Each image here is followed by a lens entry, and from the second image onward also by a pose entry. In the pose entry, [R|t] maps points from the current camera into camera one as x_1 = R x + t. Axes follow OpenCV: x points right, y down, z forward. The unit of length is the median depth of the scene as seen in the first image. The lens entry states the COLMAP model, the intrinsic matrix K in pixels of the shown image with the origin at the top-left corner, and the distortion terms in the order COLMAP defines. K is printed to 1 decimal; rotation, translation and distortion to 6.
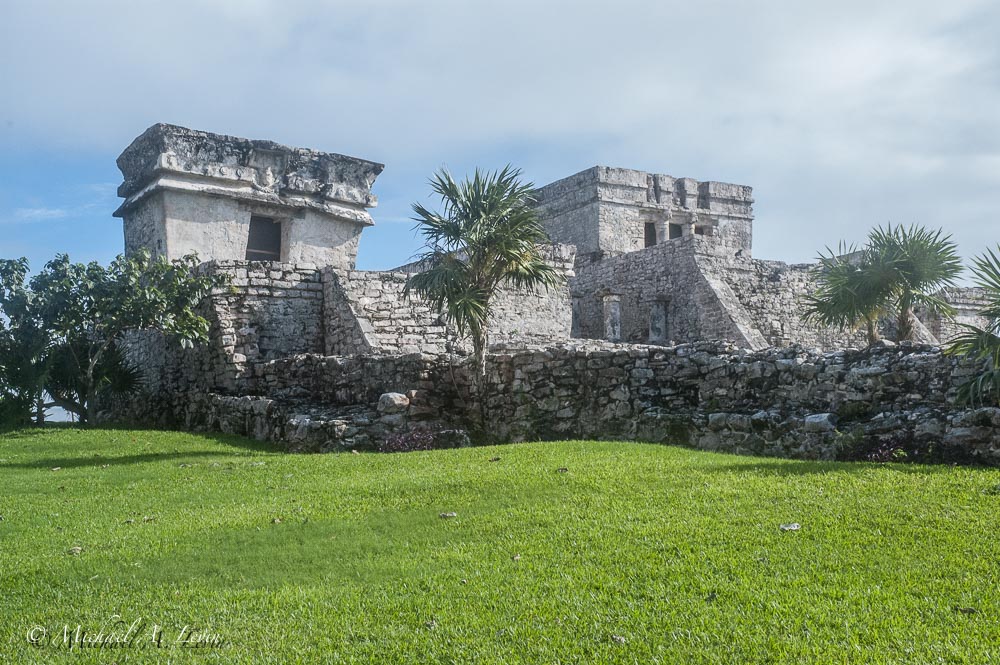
lens RADIAL K [[1593.8, 0, 499.6], [0, 1593.8, 332.9], [0, 0, 1]] dist [0.296437, 0.000000]
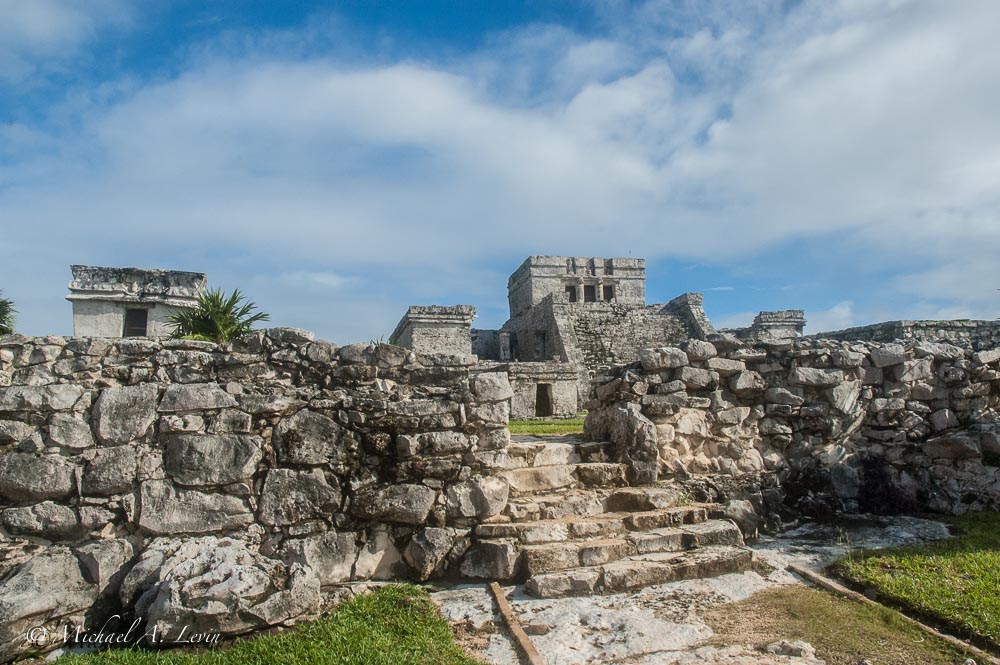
lens RADIAL K [[821.7, 0, 500.1], [0, 821.7, 333.5], [0, 0, 1]] dist [-0.018472, -0.001222]
pose [[0.923921, -0.064789, -0.377057, 0.391723], [0.055886, 0.997840, -0.034517, 0.006892], [0.378479, 0.010819, 0.925547, 0.201872]]
